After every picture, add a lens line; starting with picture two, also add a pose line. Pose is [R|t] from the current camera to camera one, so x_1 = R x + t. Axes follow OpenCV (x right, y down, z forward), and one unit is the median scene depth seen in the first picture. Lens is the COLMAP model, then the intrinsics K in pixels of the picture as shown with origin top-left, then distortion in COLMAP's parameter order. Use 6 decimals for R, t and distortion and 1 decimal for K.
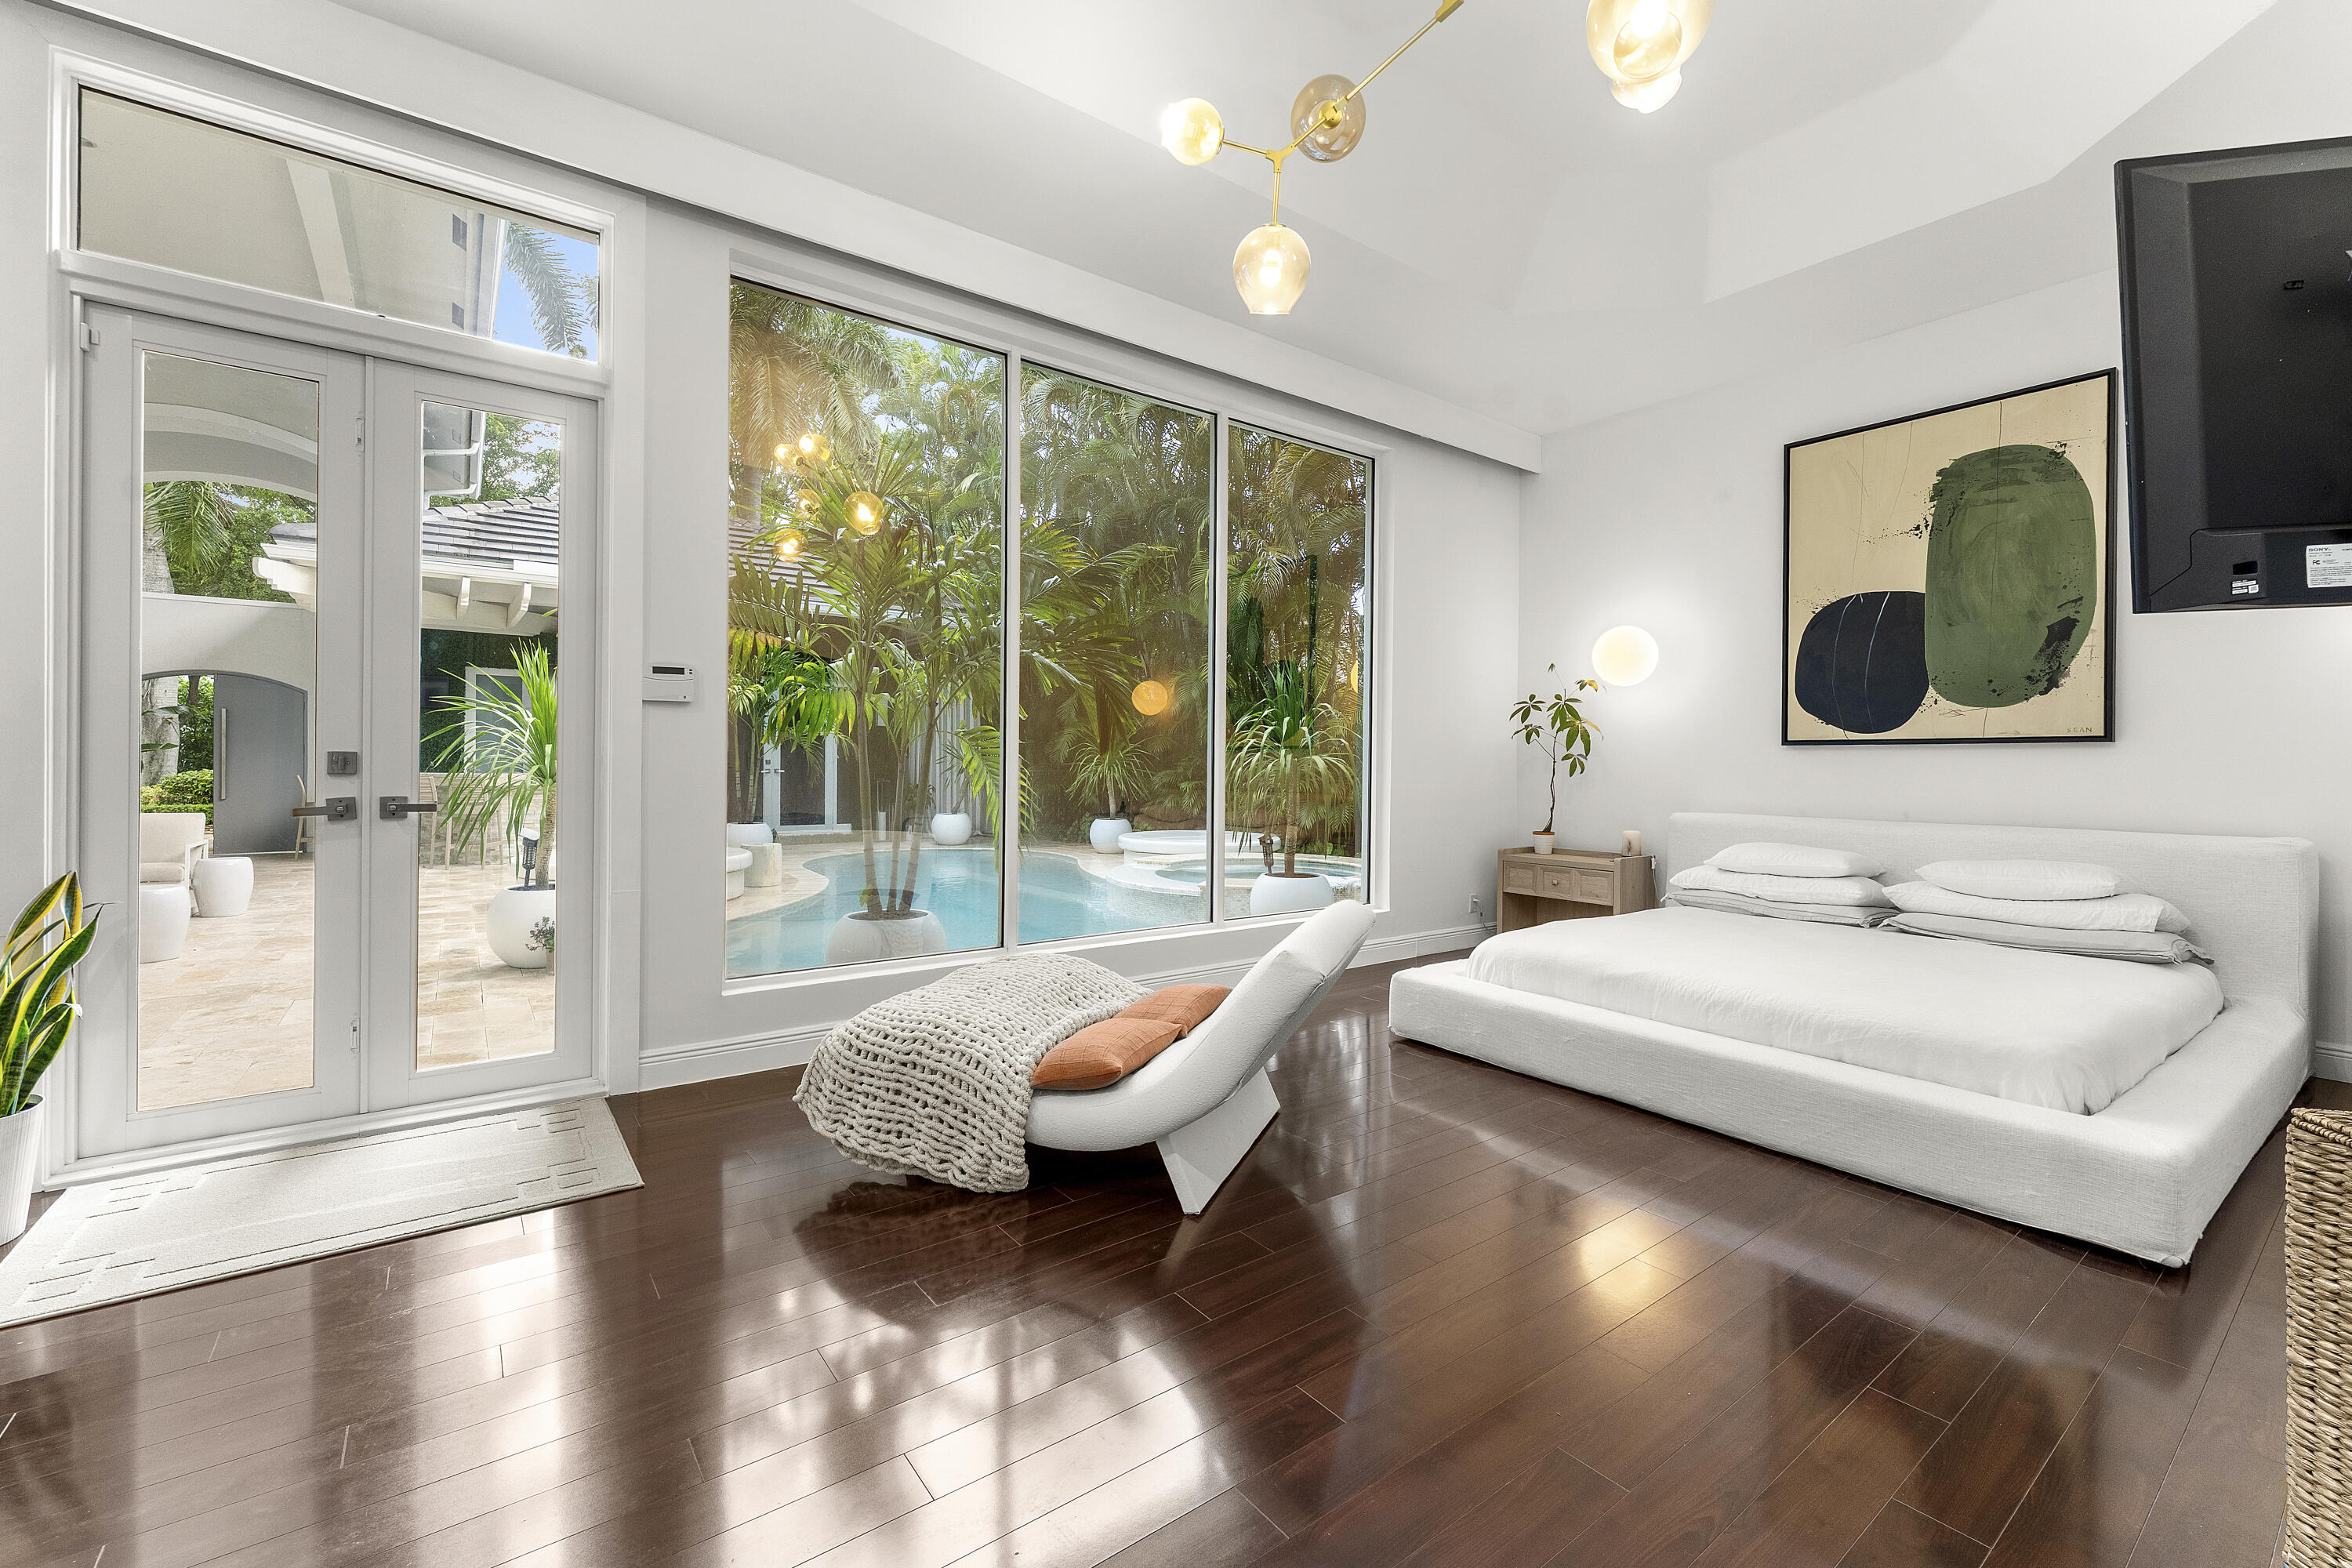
lens RADIAL K [[952.3, 0, 1163.9], [0, 952.3, 771.2], [0, 0, 1]] dist [-0.002647, -0.000260]
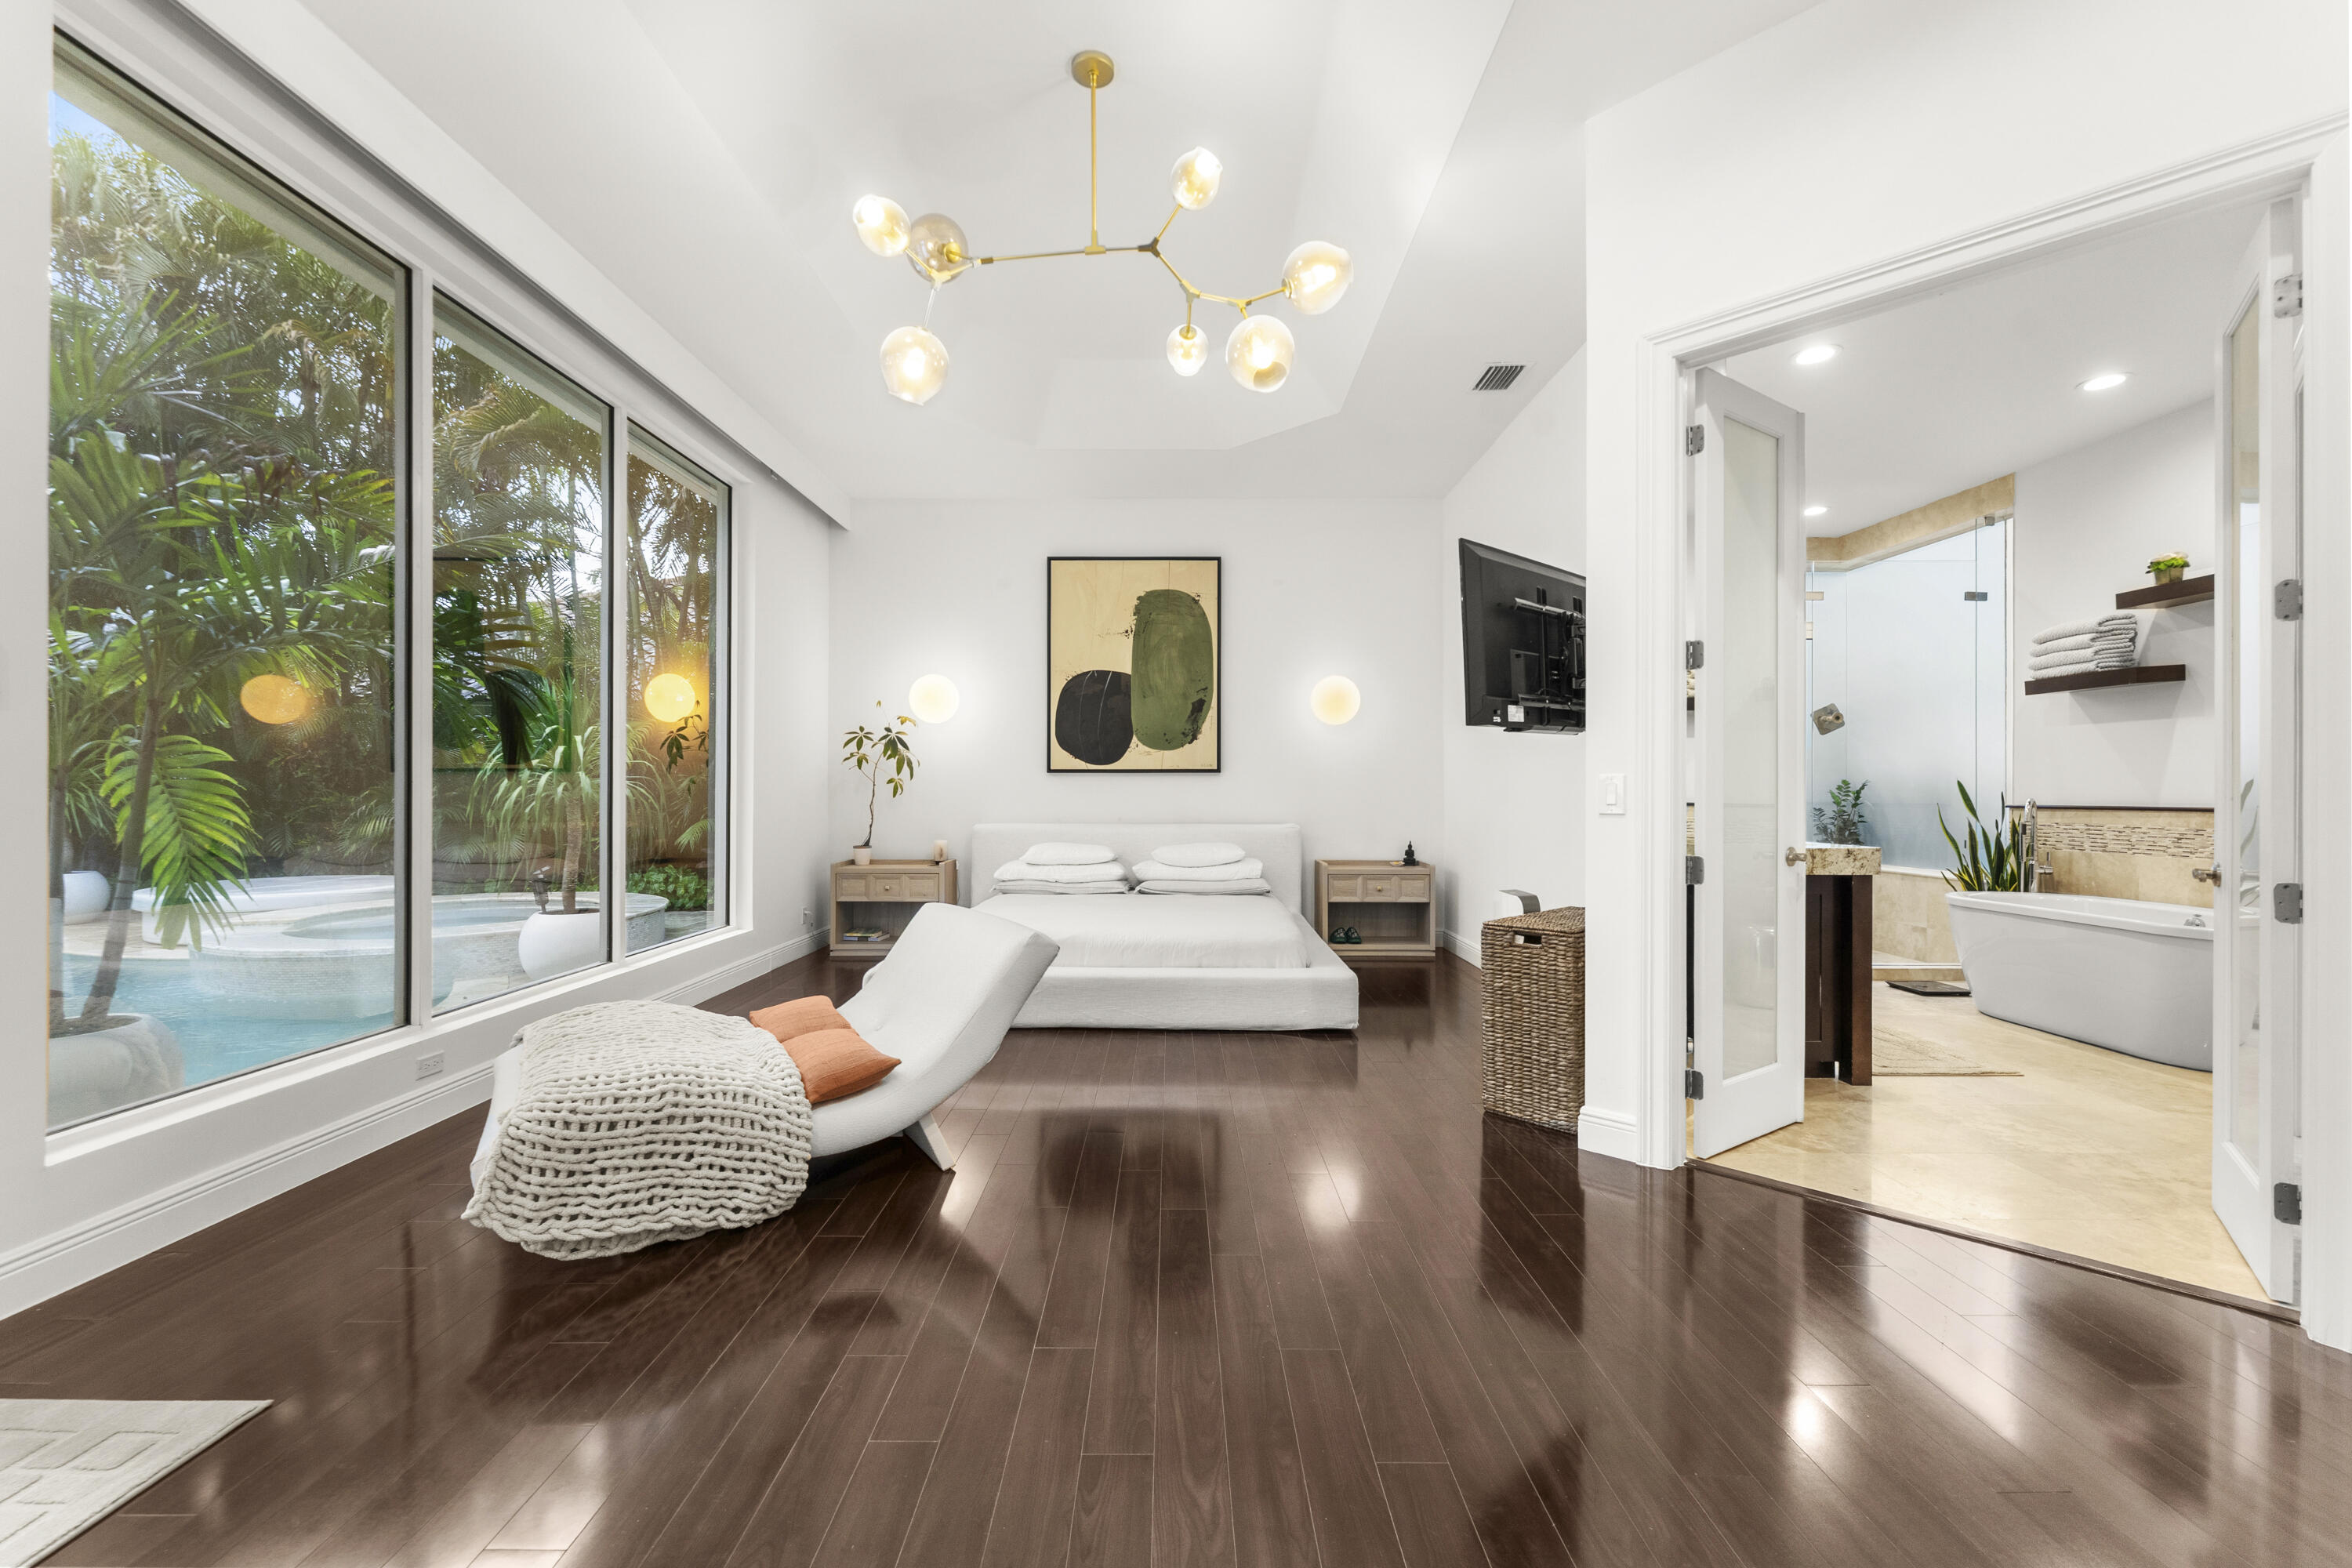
lens RADIAL K [[952.3, 0, 1165.3], [0, 952.3, 789.9], [0, 0, 1]] dist [-0.002647, -0.000260]
pose [[0.600352, -0.007317, 0.799703, -0.414417], [0.008019, 0.999963, 0.003130, -0.005799], [-0.799696, 0.004534, 0.600388, 0.034699]]
